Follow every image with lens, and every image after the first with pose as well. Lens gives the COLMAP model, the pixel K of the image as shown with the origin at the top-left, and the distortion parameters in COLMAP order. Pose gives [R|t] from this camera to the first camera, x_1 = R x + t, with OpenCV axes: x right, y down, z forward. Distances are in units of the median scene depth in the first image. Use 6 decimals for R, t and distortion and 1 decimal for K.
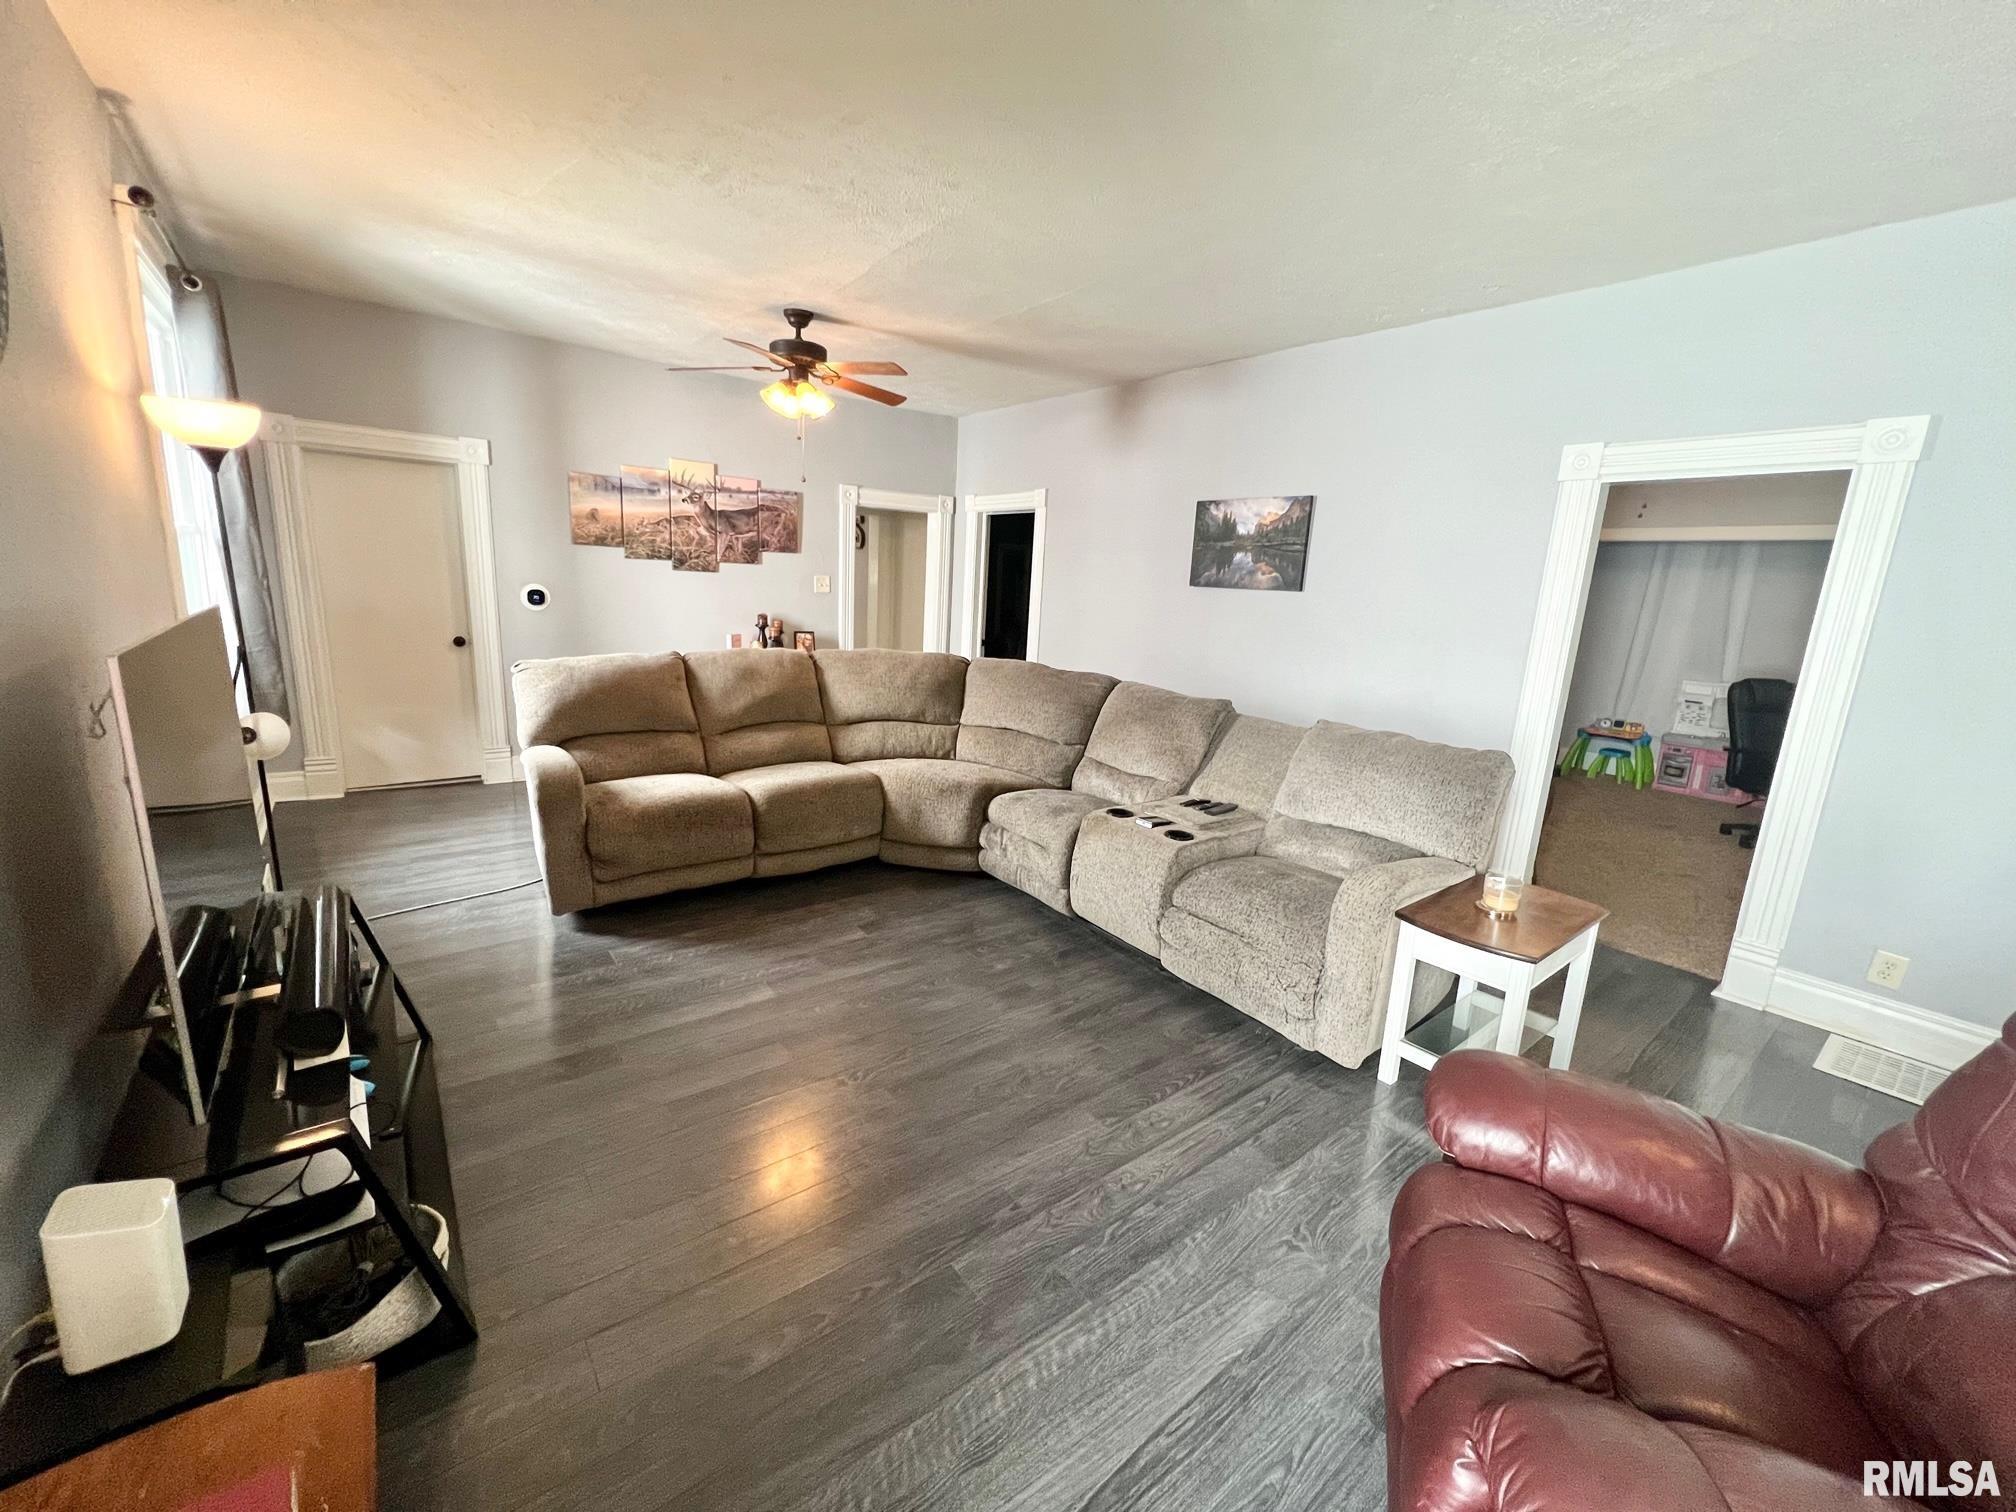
lens RADIAL K [[805.7, 0, 1002.3], [0, 805.7, 752.8], [0, 0, 1]] dist [-0.002486, 0.001080]
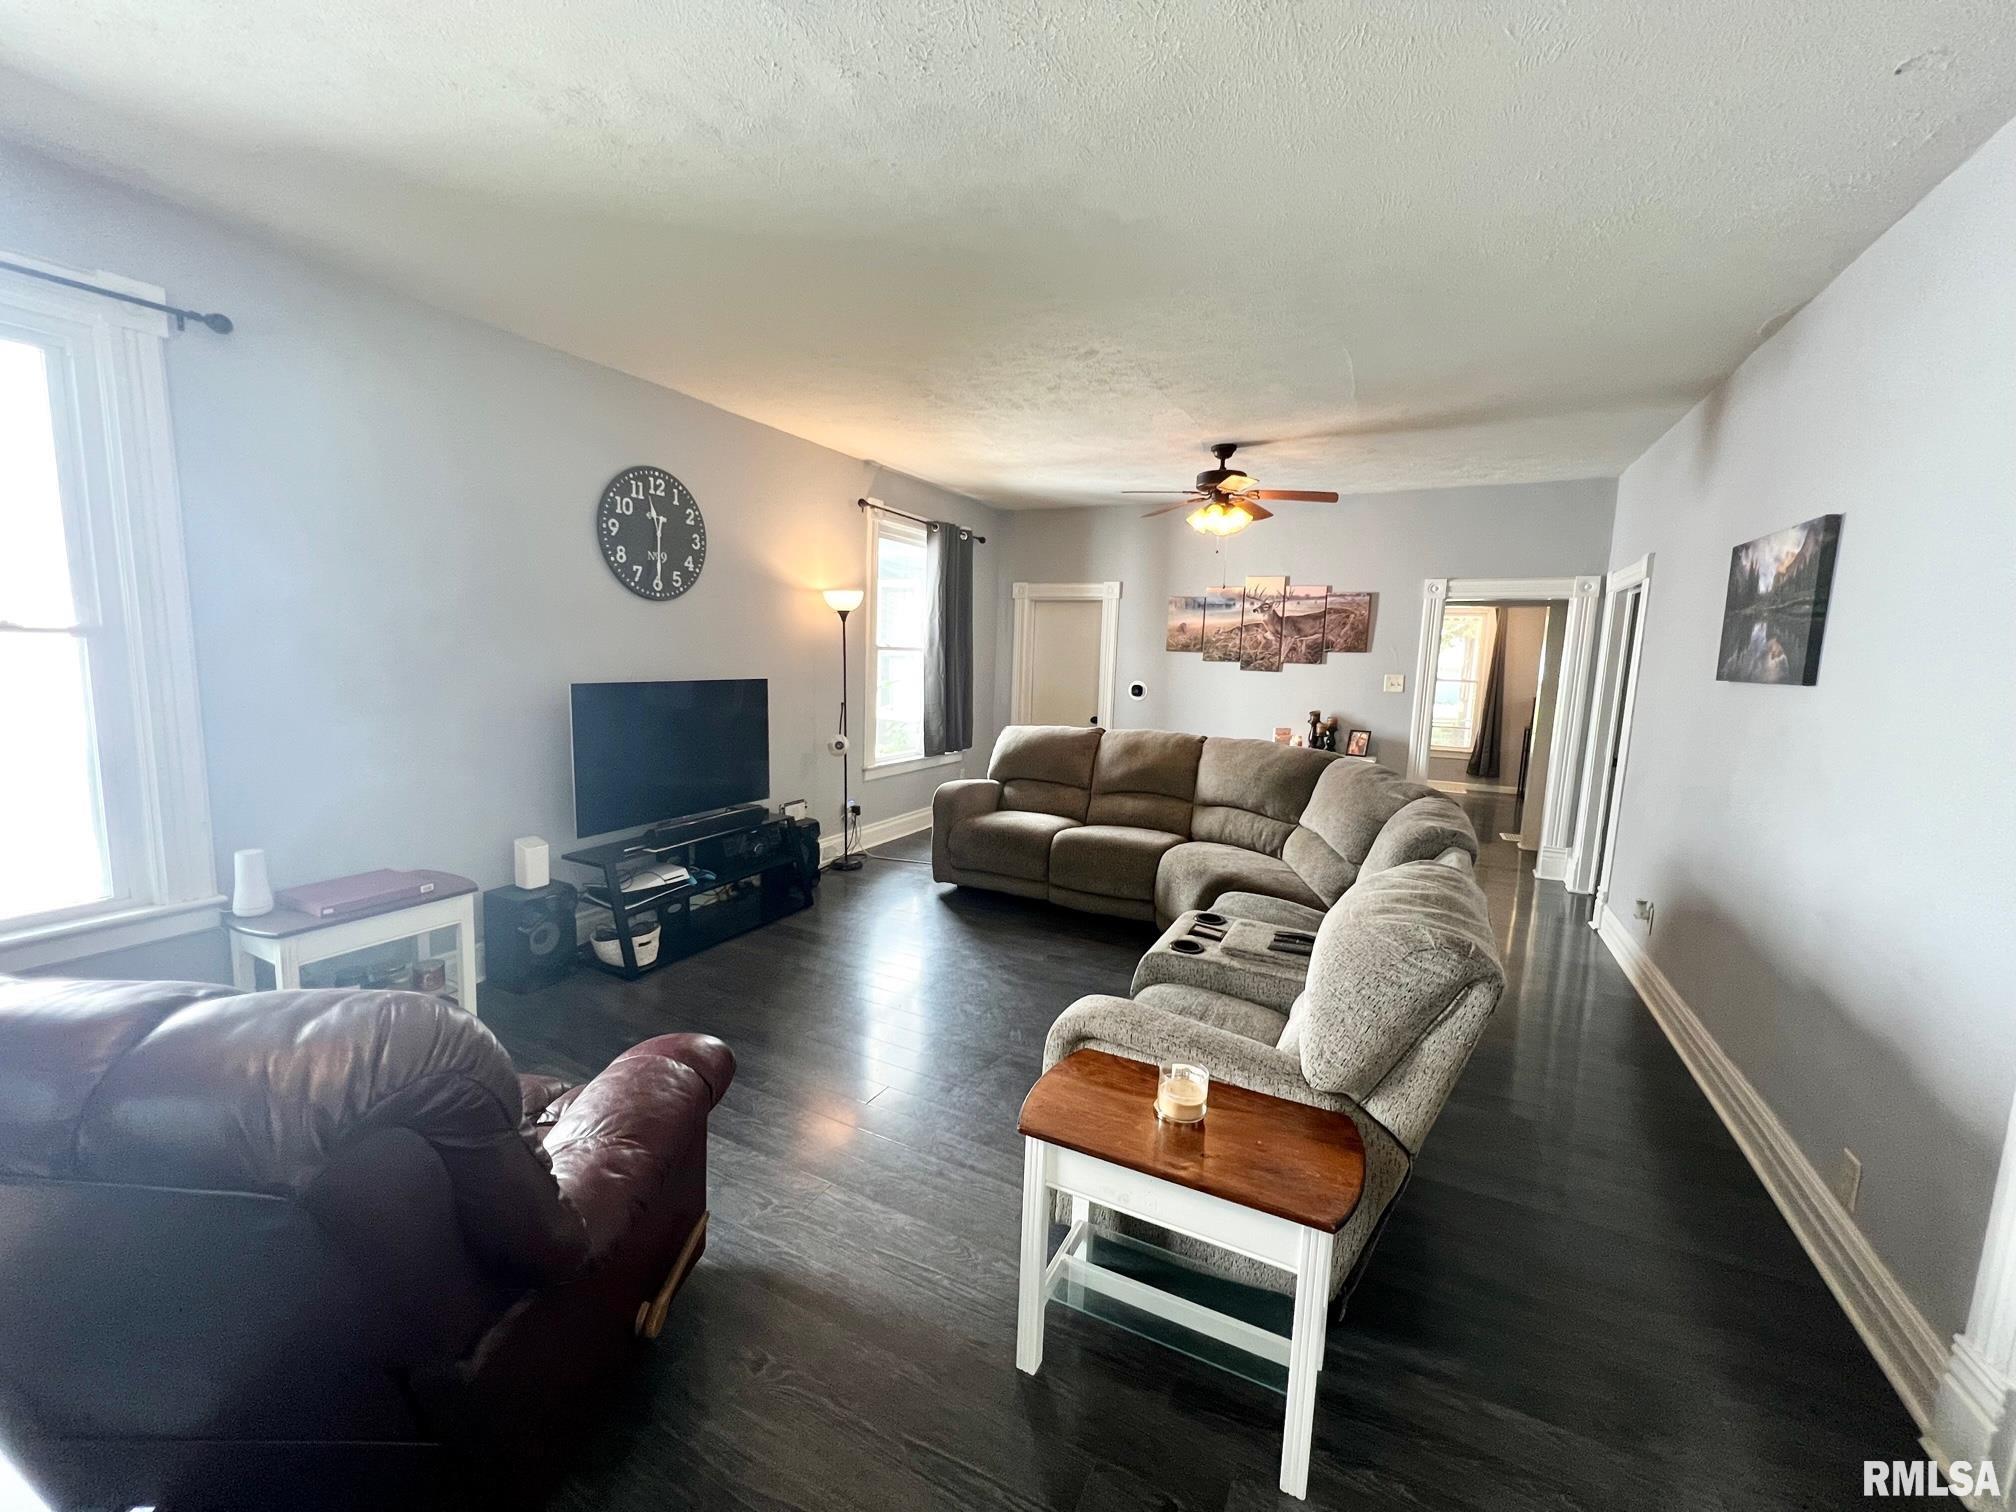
lens RADIAL K [[805.7, 0, 1001.8], [0, 805.7, 752.8], [0, 0, 1]] dist [-0.002486, 0.001080]
pose [[0.418503, 0.077951, -0.904864, 0.647200], [-0.201999, 0.979344, -0.009058, -0.039367], [0.885467, 0.186572, 0.425605, 0.288500]]
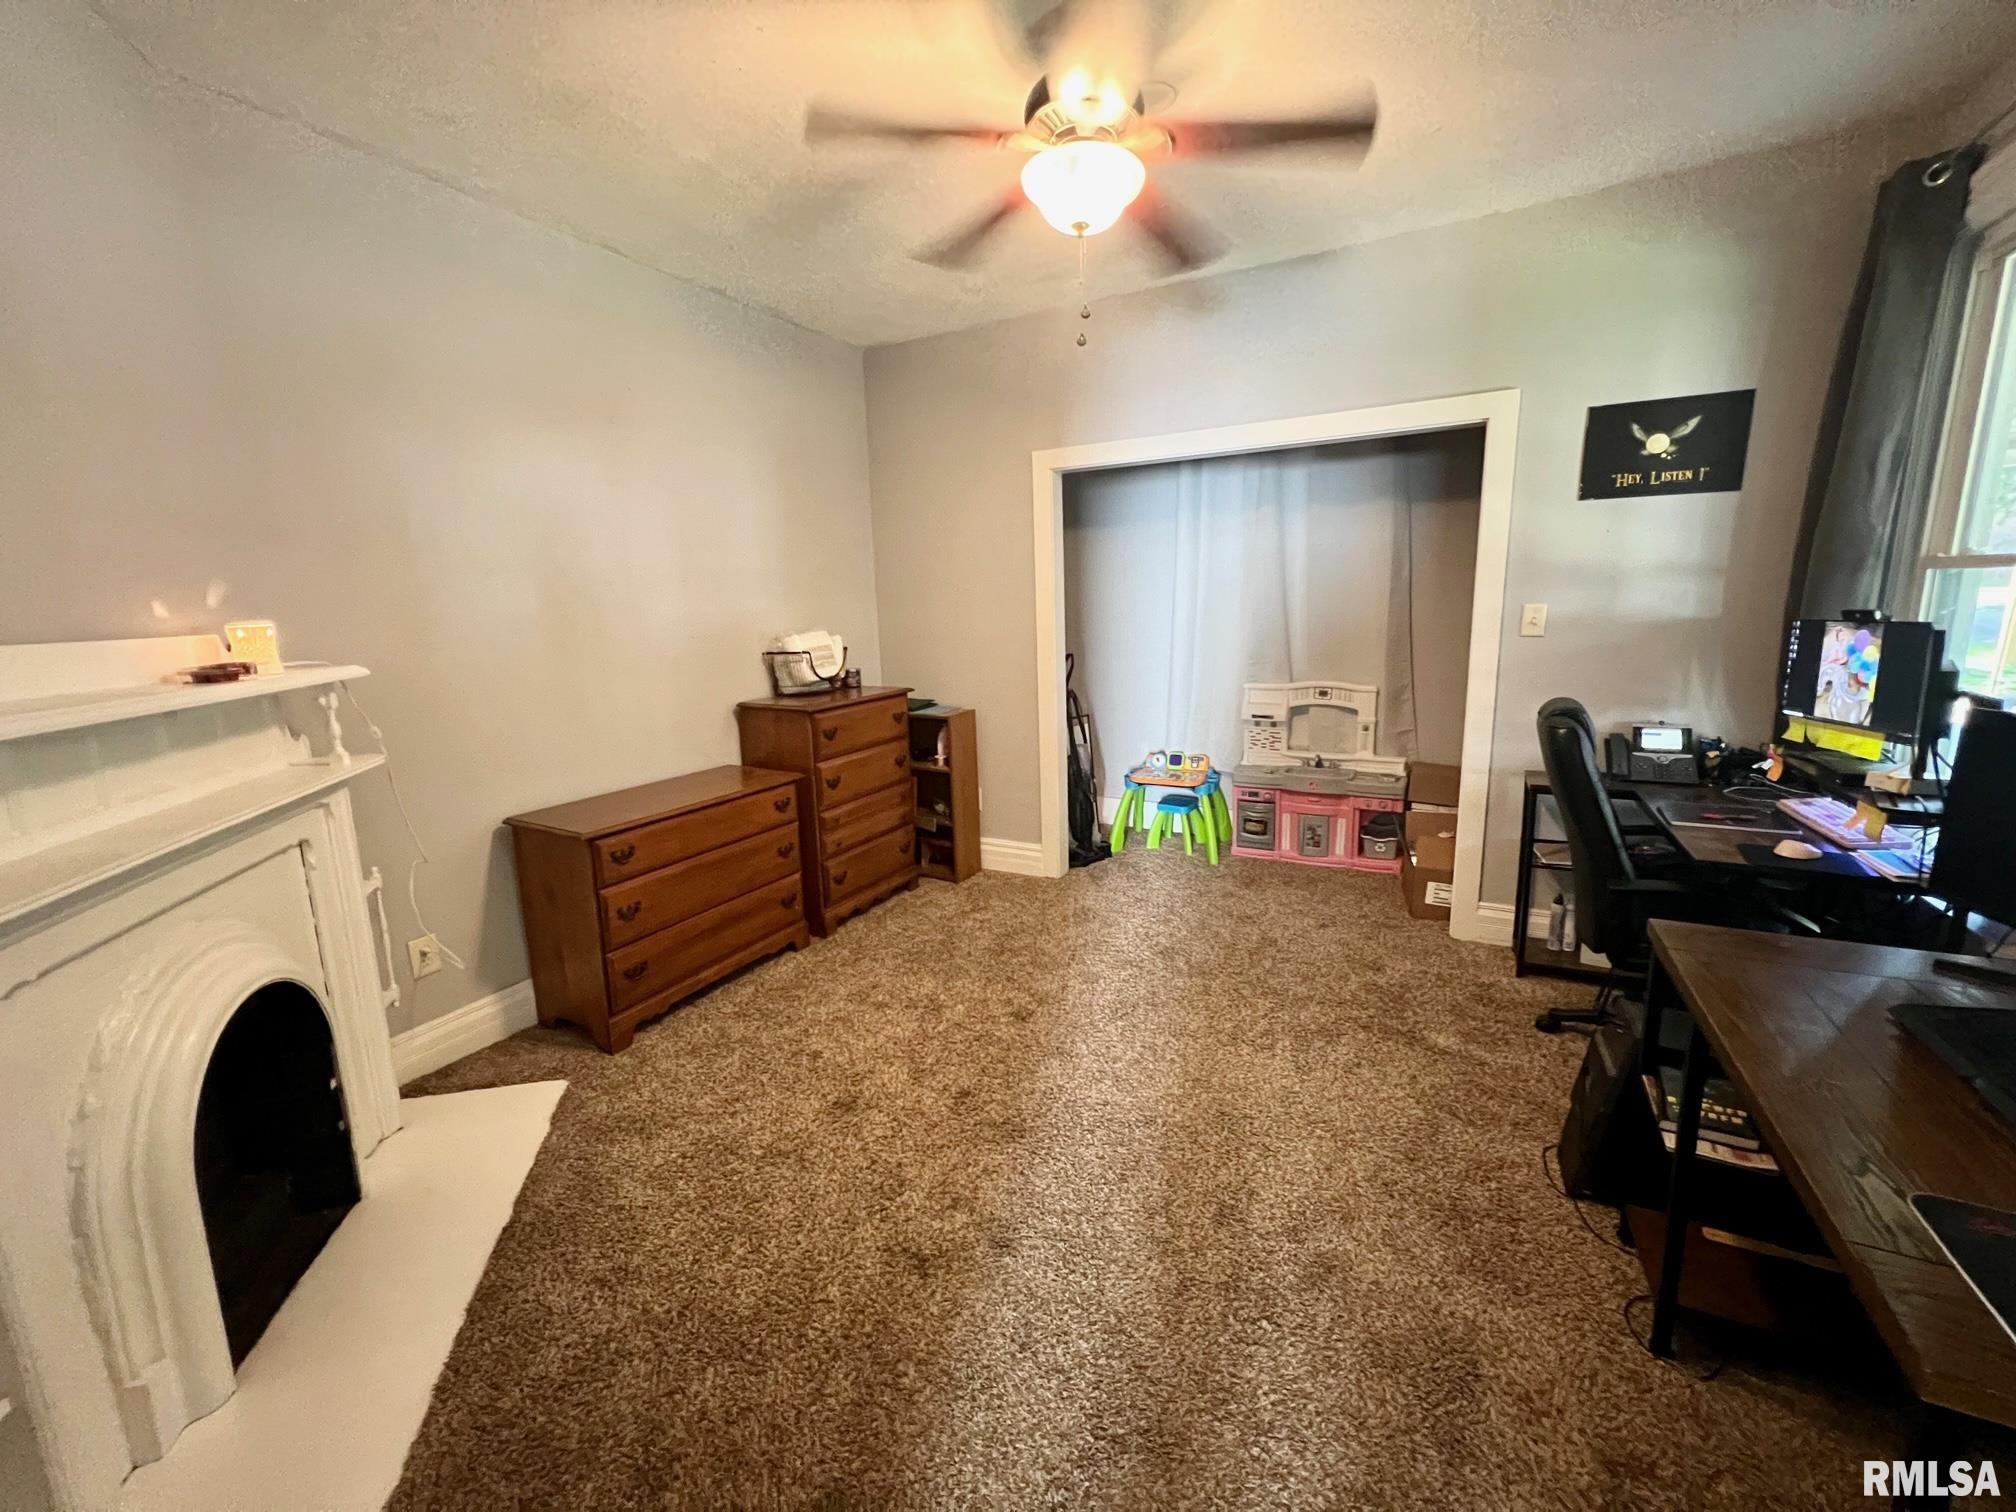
lens RADIAL K [[805.7, 0, 1007.4], [0, 805.7, 745.8], [0, 0, 1]] dist [-0.002486, 0.001080]
pose [[0.913263, -0.148322, 0.379410, 0.671806], [0.157993, 0.987424, 0.005713, -0.119992], [-0.375486, 0.054727, 0.925211, 0.761142]]
